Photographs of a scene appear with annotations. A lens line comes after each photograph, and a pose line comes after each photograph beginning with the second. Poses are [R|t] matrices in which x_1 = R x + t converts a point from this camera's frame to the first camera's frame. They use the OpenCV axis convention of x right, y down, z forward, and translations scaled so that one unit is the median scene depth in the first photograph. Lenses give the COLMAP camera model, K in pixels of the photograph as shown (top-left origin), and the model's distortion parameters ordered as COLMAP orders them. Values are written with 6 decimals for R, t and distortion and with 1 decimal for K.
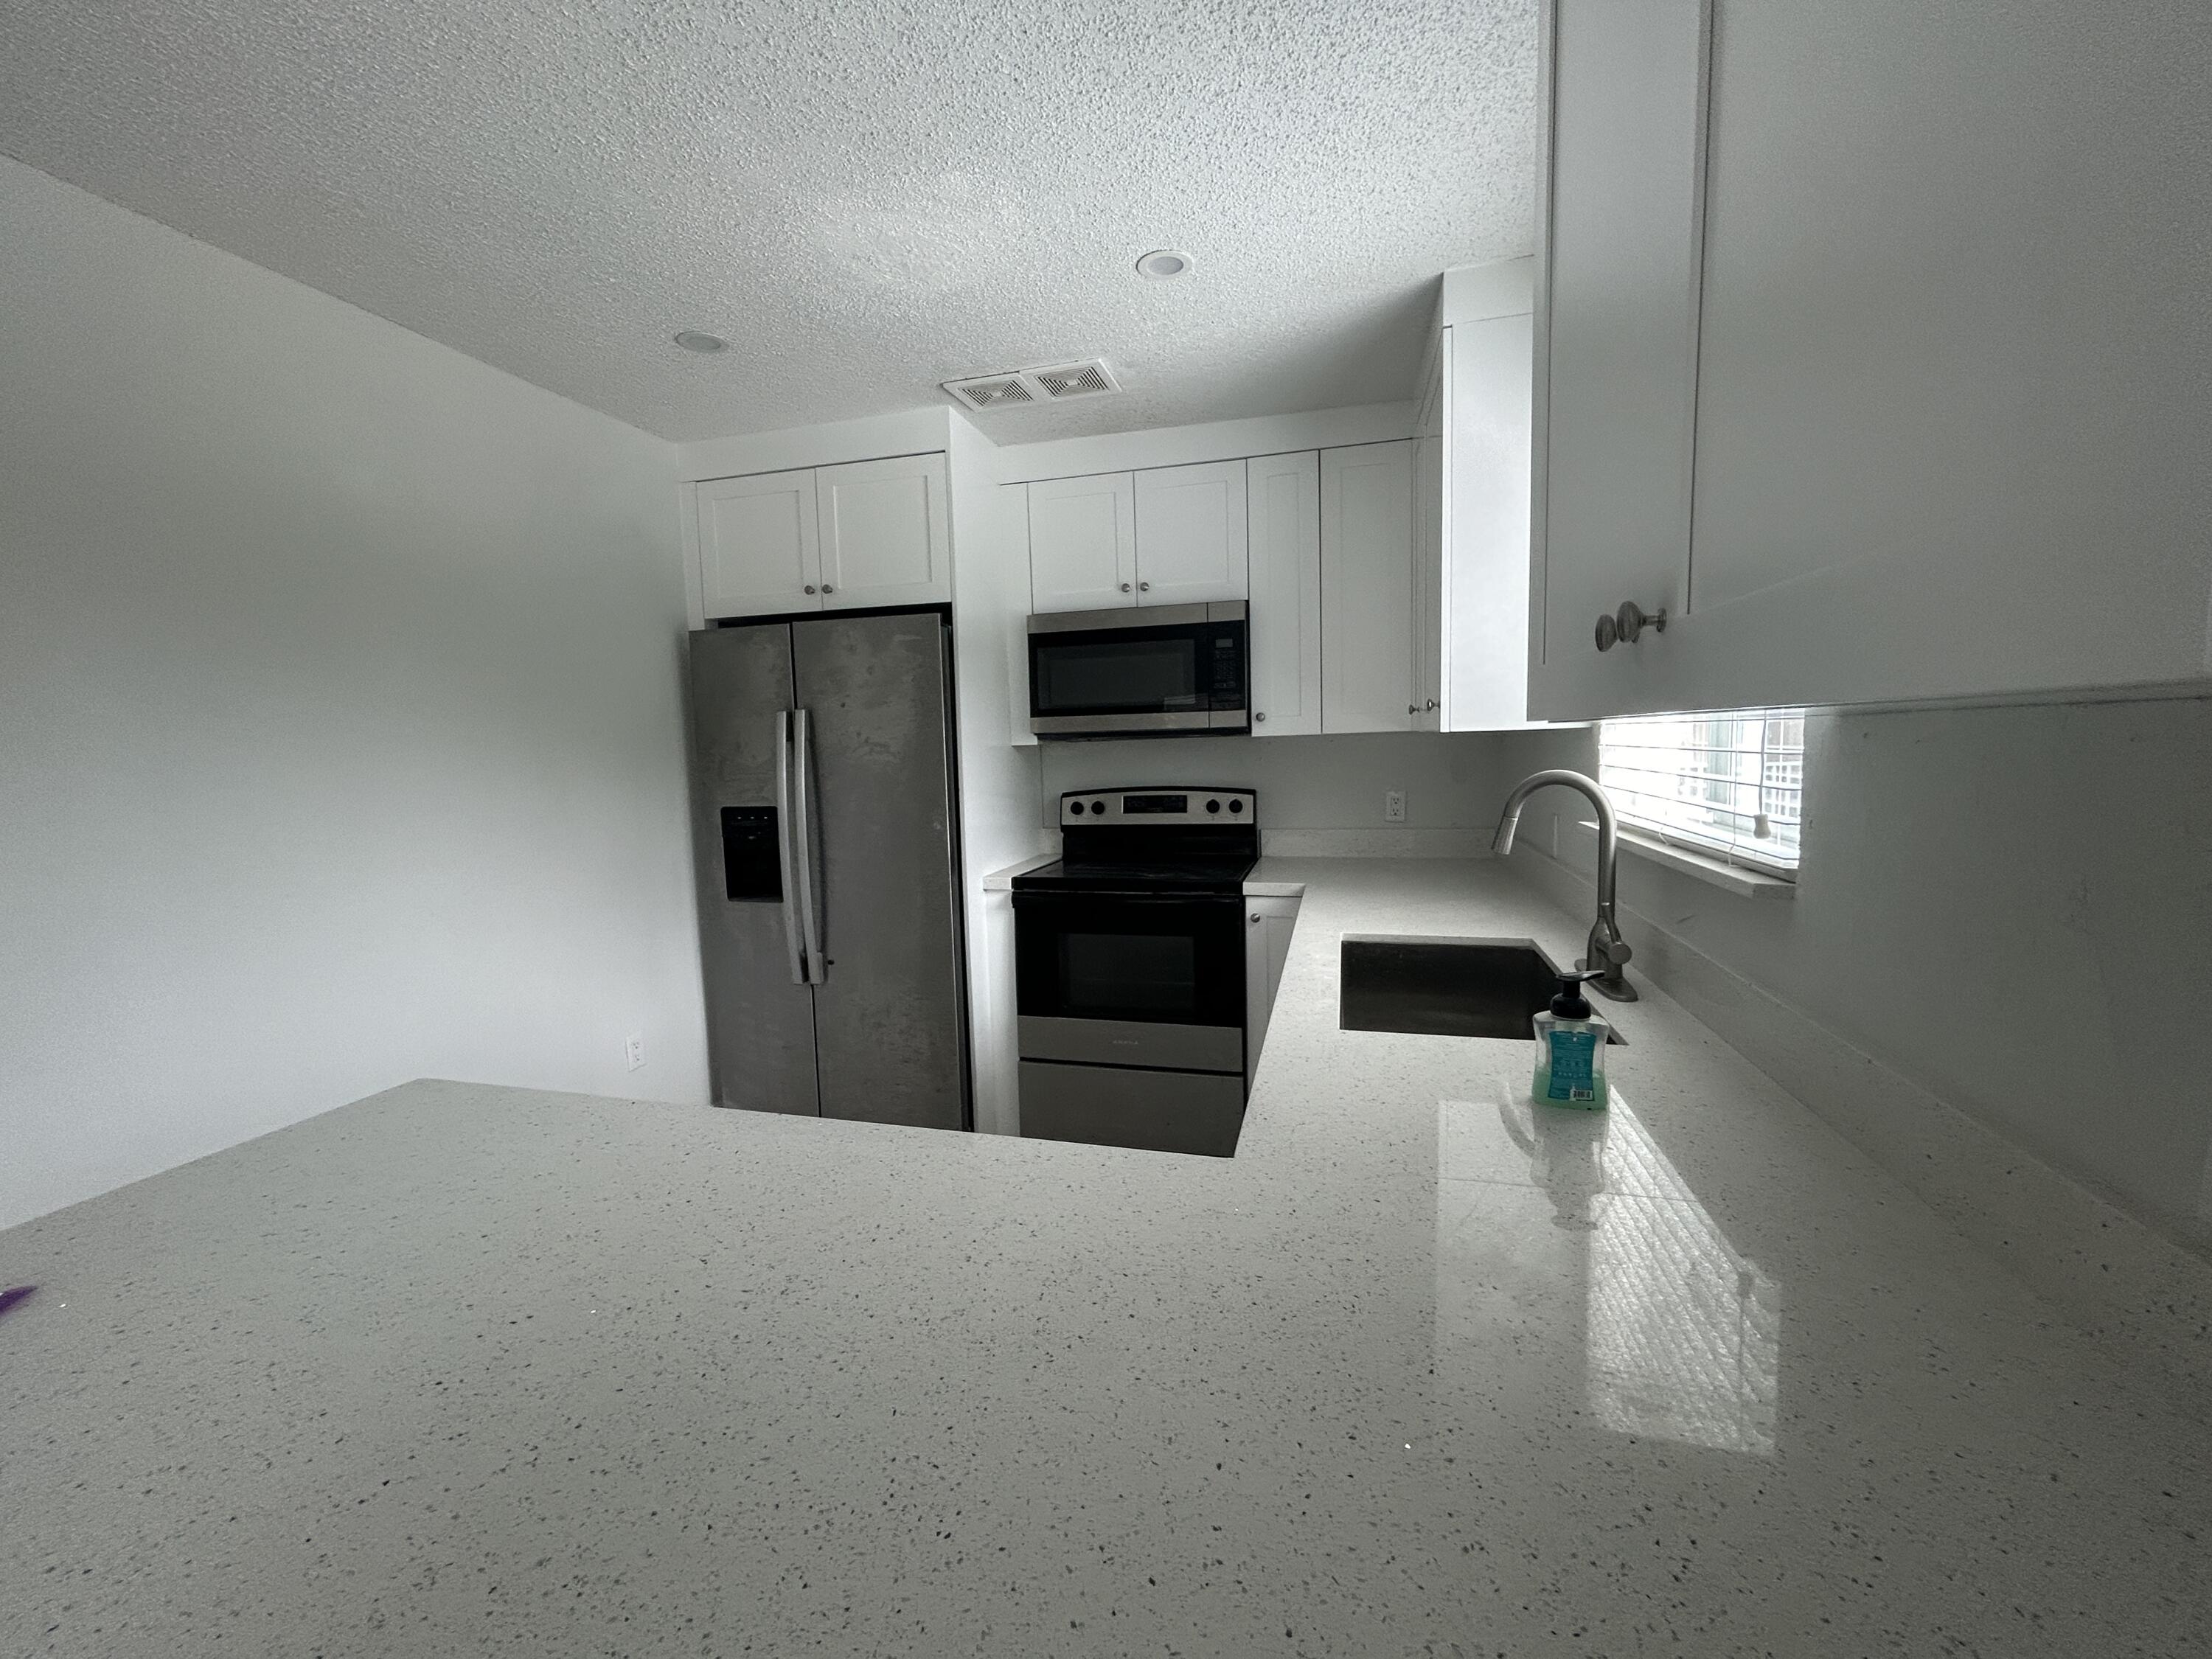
lens RADIAL K [[885.6, 0, 1095.6], [0, 885.6, 827.4], [0, 0, 1]] dist [0.000076, 0.000015]
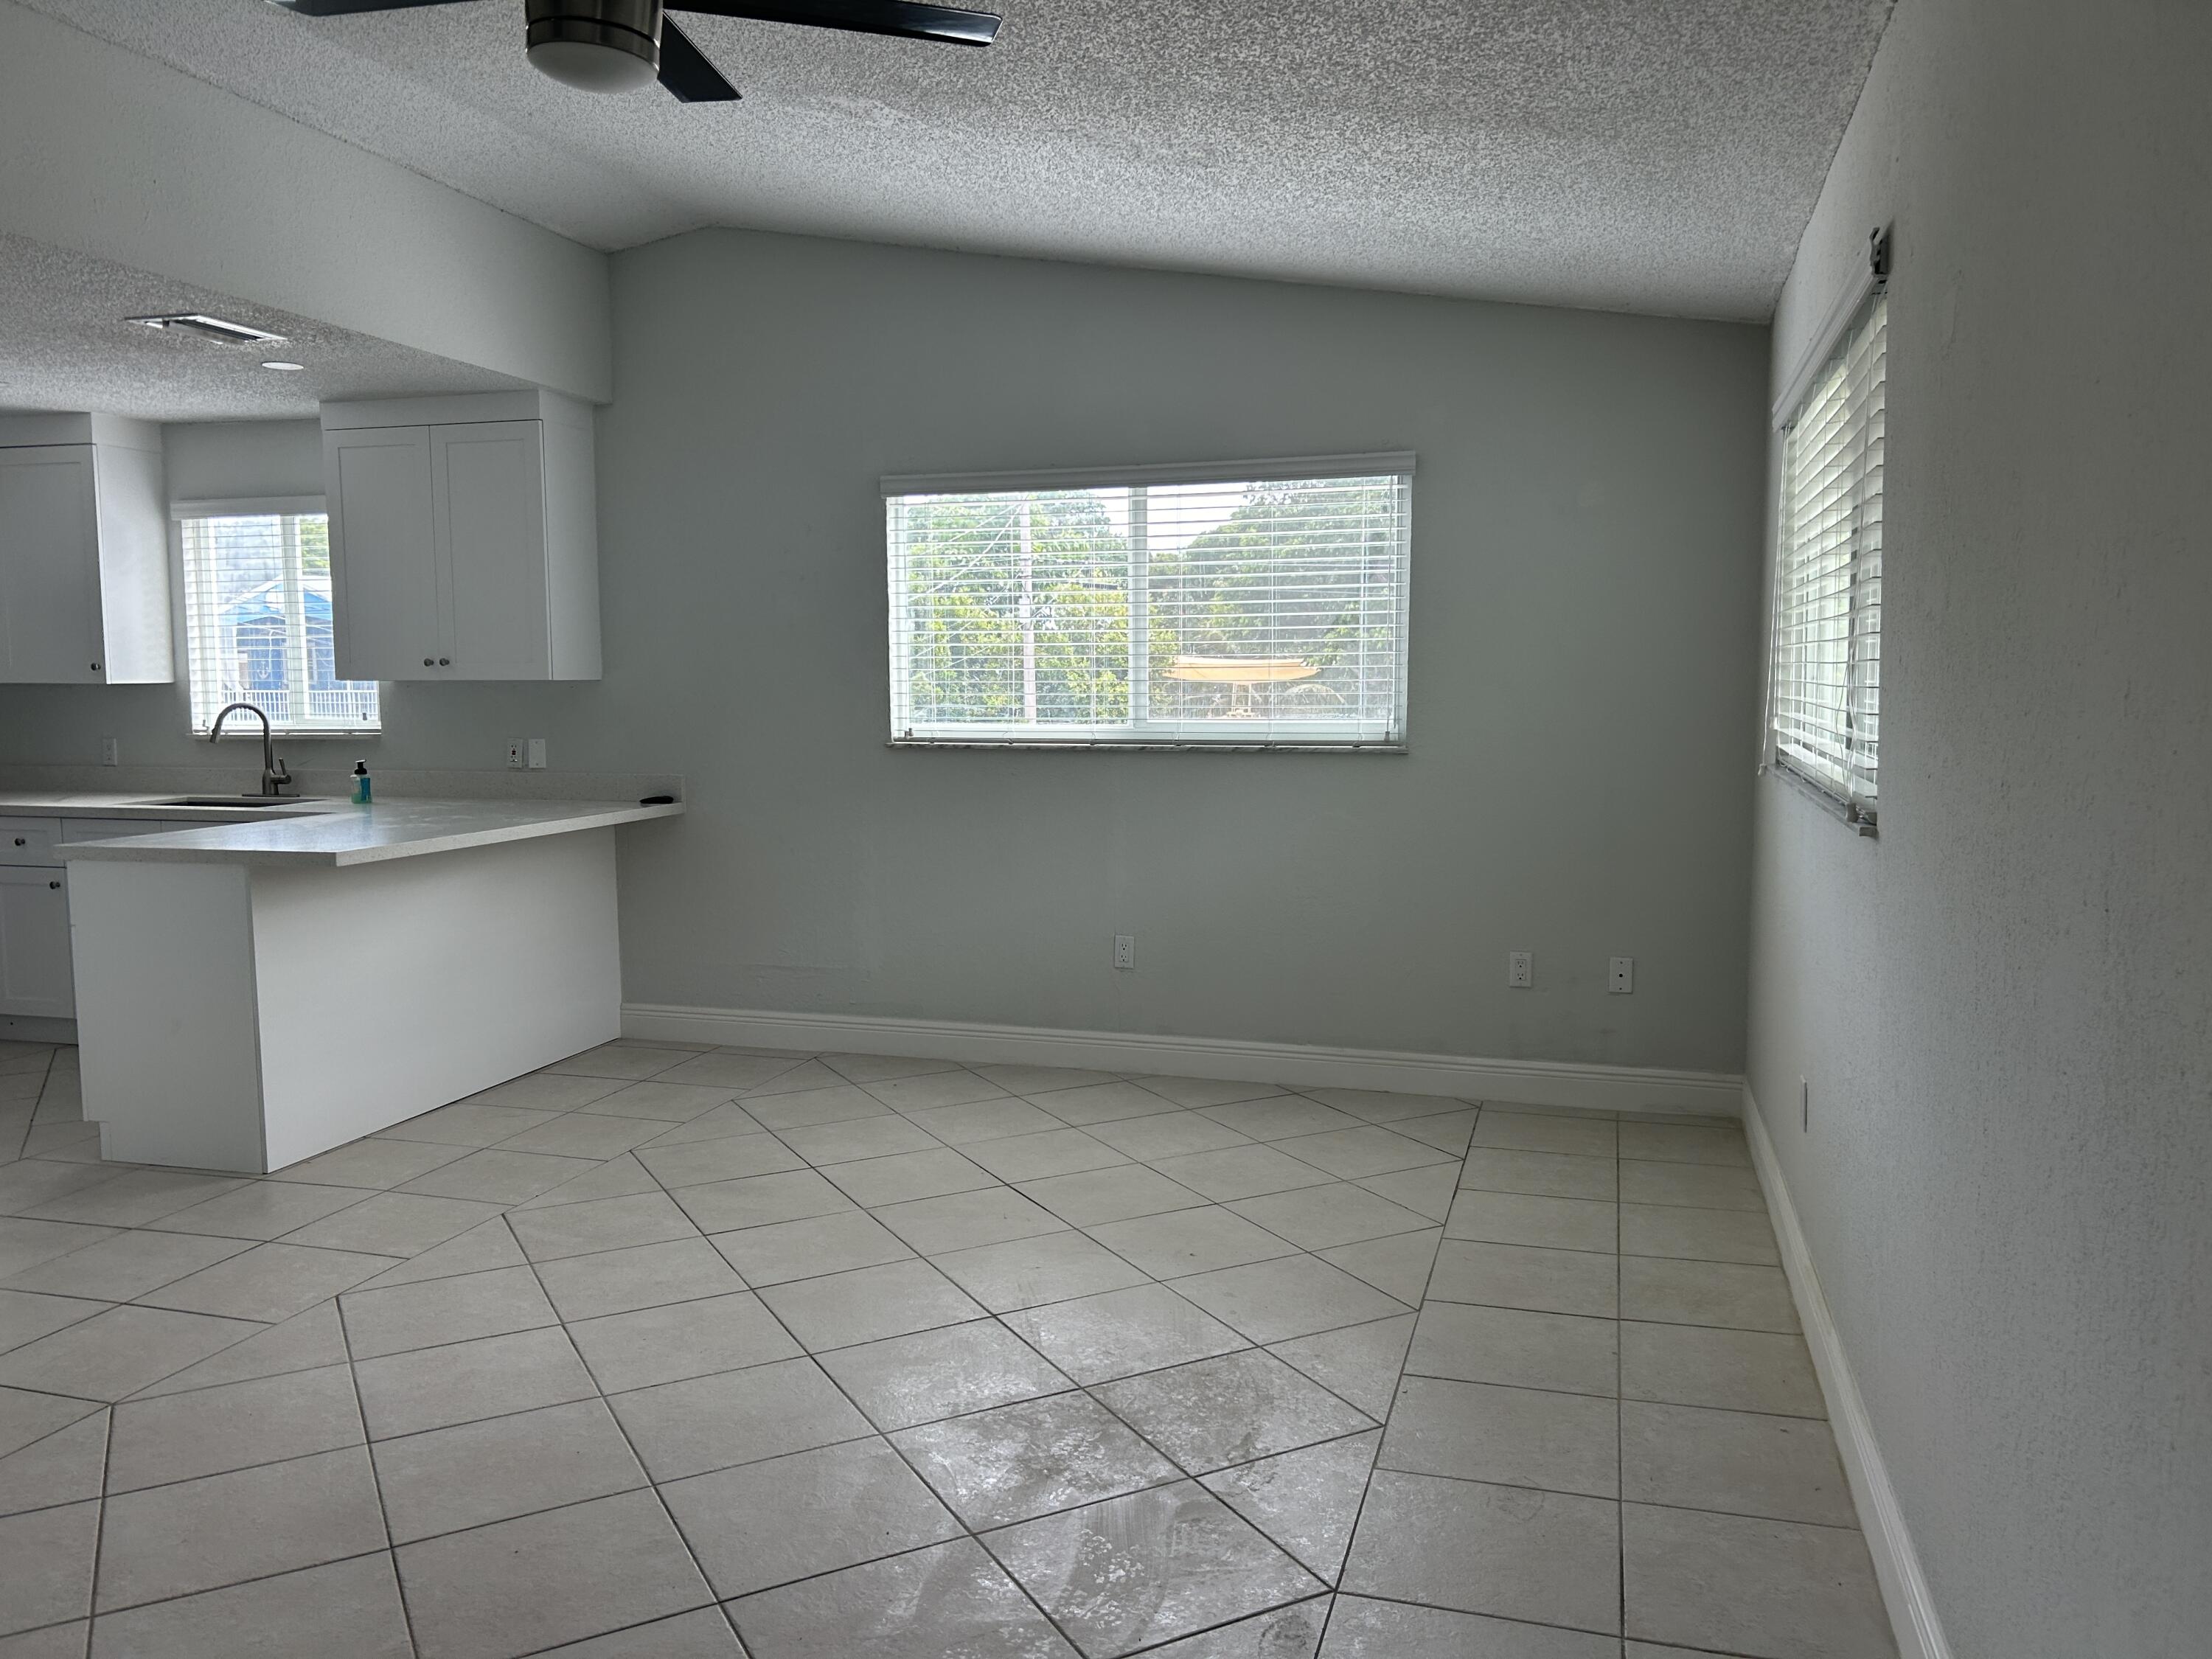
lens RADIAL K [[1672.3, 0, 1106.0], [0, 1672.3, 829.5], [0, 0, 1]] dist [0.016564, -0.001934]
pose [[0.010257, -0.068653, 0.997588, -1.919285], [0.098144, 0.992893, 0.067321, 0.093532], [-0.995119, 0.097216, 0.016922, -0.618687]]
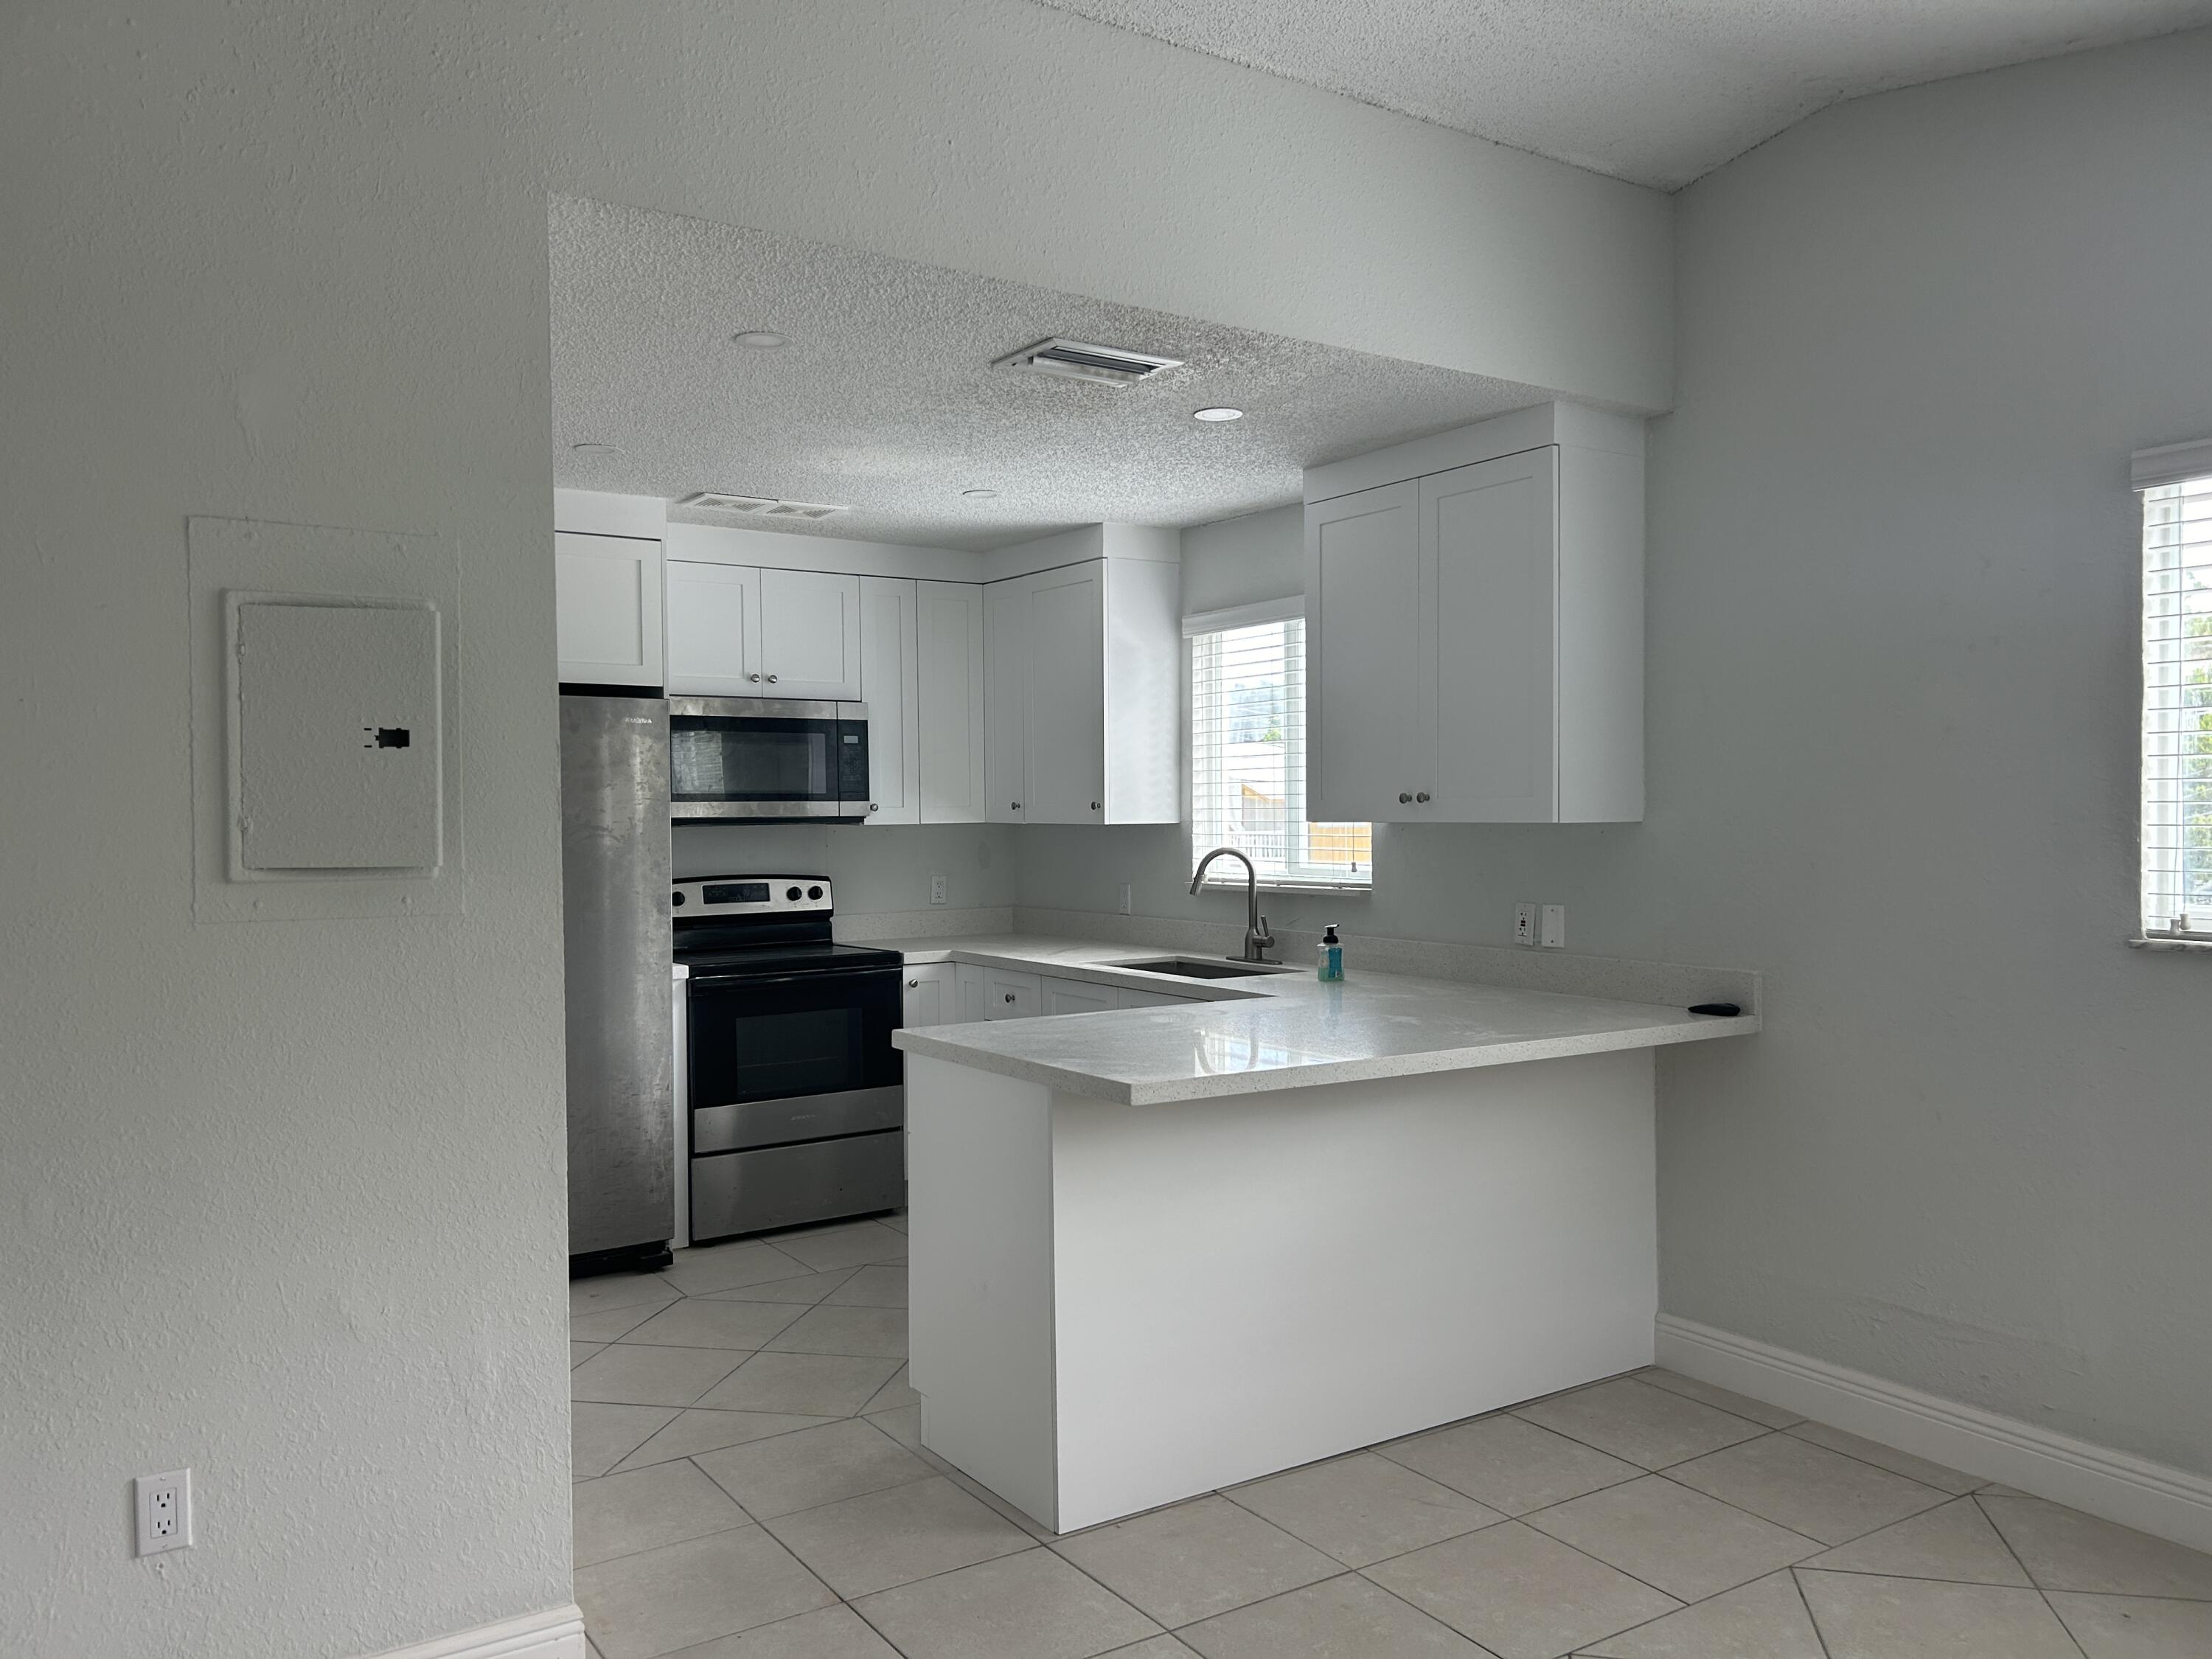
lens RADIAL K [[1675.6, 0, 1088.6], [0, 1675.6, 835.6], [0, 0, 1]] dist [0.052289, -0.055742]
pose [[0.661474, 0.009494, 0.749908, -1.185370], [0.061964, 0.995809, -0.067265, 0.065491], [-0.747404, 0.090962, 0.658114, -0.555926]]
